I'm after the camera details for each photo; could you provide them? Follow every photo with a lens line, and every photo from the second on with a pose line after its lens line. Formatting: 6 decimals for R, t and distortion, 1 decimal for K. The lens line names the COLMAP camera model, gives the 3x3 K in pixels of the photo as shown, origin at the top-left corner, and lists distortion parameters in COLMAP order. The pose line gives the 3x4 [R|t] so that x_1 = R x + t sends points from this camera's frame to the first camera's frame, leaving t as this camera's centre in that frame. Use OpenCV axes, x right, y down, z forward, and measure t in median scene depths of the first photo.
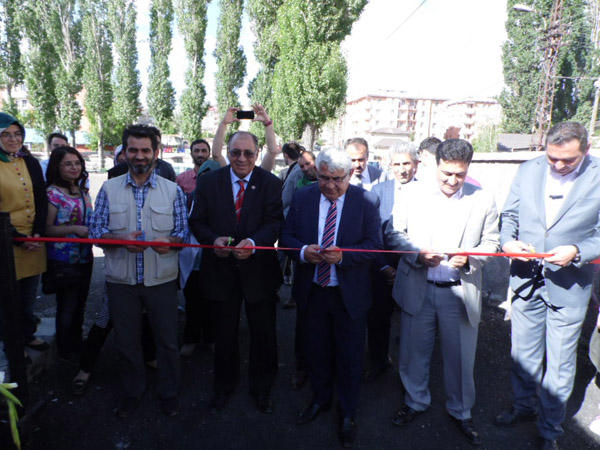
lens RADIAL K [[391.0, 0, 300.0], [0, 391.0, 225.0], [0, 0, 1]] dist [0.001013, -0.000200]
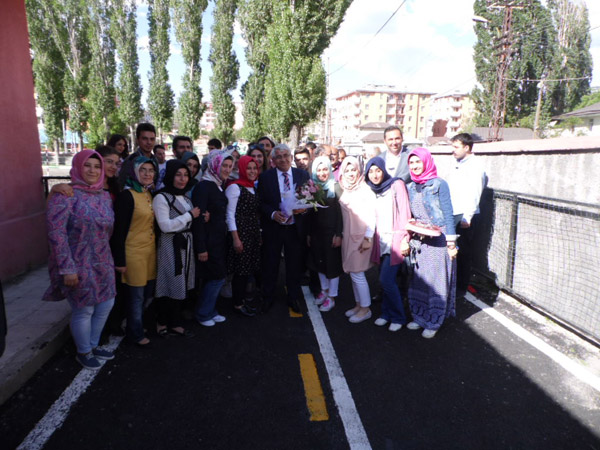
lens RADIAL K [[391.0, 0, 300.0], [0, 391.0, 225.0], [0, 0, 1]] dist [0.001013, -0.000200]
pose [[0.999616, -0.021014, 0.018047, 0.004583], [0.020806, 0.999716, 0.011634, 0.018346], [-0.018287, -0.011254, 0.999769, -0.101738]]
